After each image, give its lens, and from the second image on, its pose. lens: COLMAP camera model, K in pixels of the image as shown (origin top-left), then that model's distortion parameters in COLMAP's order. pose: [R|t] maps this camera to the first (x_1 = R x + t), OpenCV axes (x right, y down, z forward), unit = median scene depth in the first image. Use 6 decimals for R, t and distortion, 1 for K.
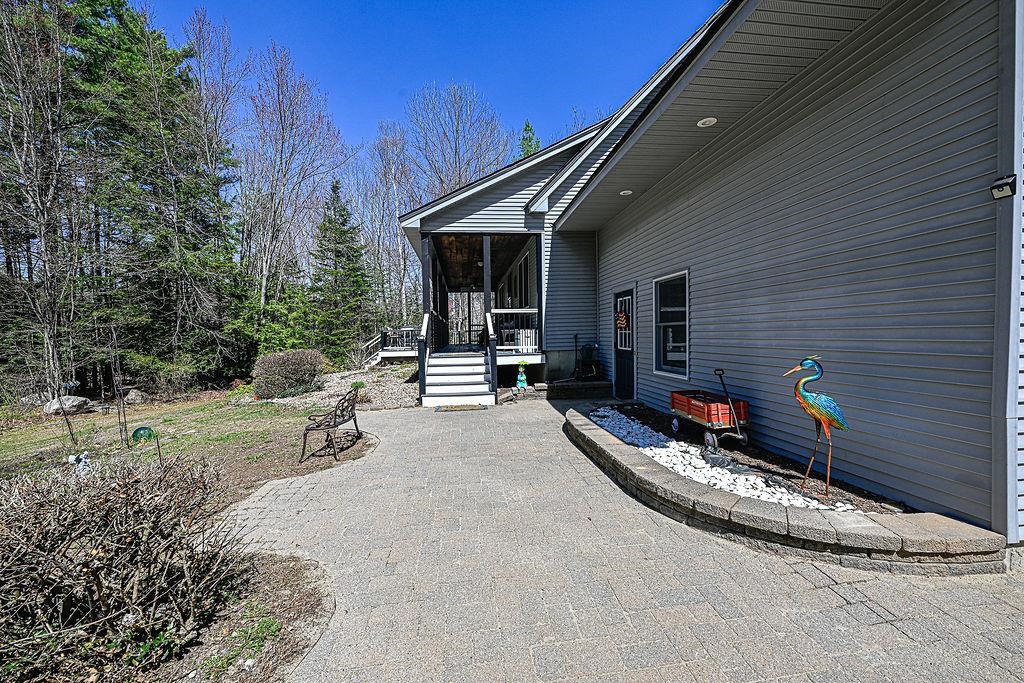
lens RADIAL K [[402.9, 0, 512.5], [0, 402.9, 346.4], [0, 0, 1]] dist [-0.001369, -0.000283]
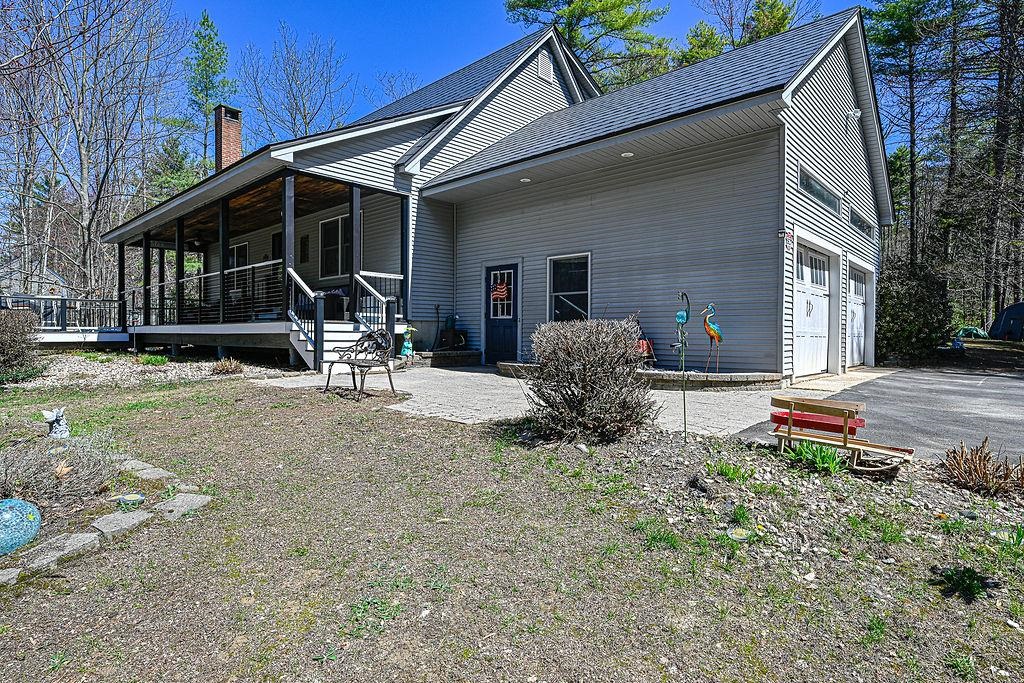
lens RADIAL K [[540.7, 0, 512.0], [0, 540.7, 341.5], [0, 0, 1]] dist [-0.001563, -0.000280]
pose [[0.763195, 0.015301, 0.645987, -0.555016], [-0.000665, 0.999738, -0.022894, 0.089120], [-0.646168, 0.017043, 0.763005, -0.117783]]
